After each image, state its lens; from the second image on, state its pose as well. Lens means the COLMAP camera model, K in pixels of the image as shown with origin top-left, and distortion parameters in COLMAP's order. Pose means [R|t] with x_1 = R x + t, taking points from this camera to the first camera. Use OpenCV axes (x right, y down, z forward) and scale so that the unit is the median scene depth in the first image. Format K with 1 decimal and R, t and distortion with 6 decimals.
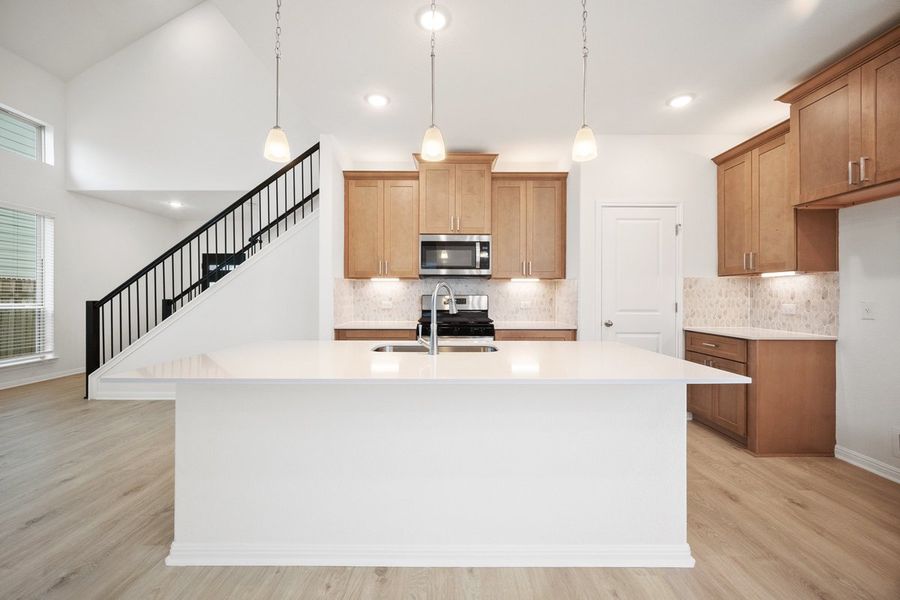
lens RADIAL K [[362.4, 0, 454.4], [0, 362.4, 299.9], [0, 0, 1]] dist [-0.004664, 0.000160]
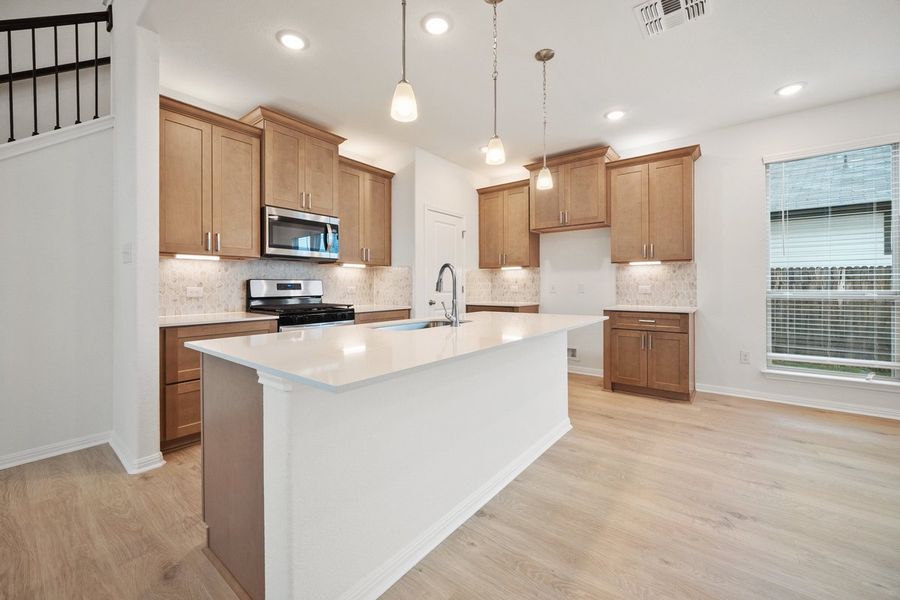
lens RADIAL K [[362.4, 0, 446.8], [0, 362.4, 293.4], [0, 0, 1]] dist [-0.004664, 0.000160]
pose [[0.617682, -0.019338, 0.786190, -0.497152], [0.013599, 0.999811, 0.013908, 0.014989], [-0.786310, 0.002100, 0.617828, 0.160960]]
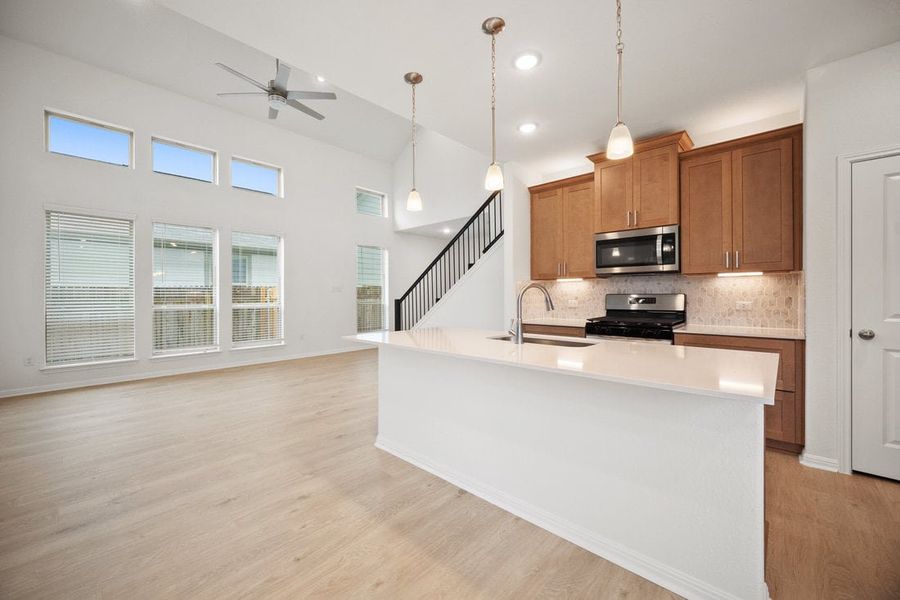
lens RADIAL K [[362.4, 0, 437.8], [0, 362.4, 298.6], [0, 0, 1]] dist [-0.004664, 0.000160]
pose [[0.708544, 0.000951, -0.705666, 0.307836], [-0.003455, 0.999992, -0.002121, 0.002761], [0.705658, 0.003941, 0.708542, -0.025801]]
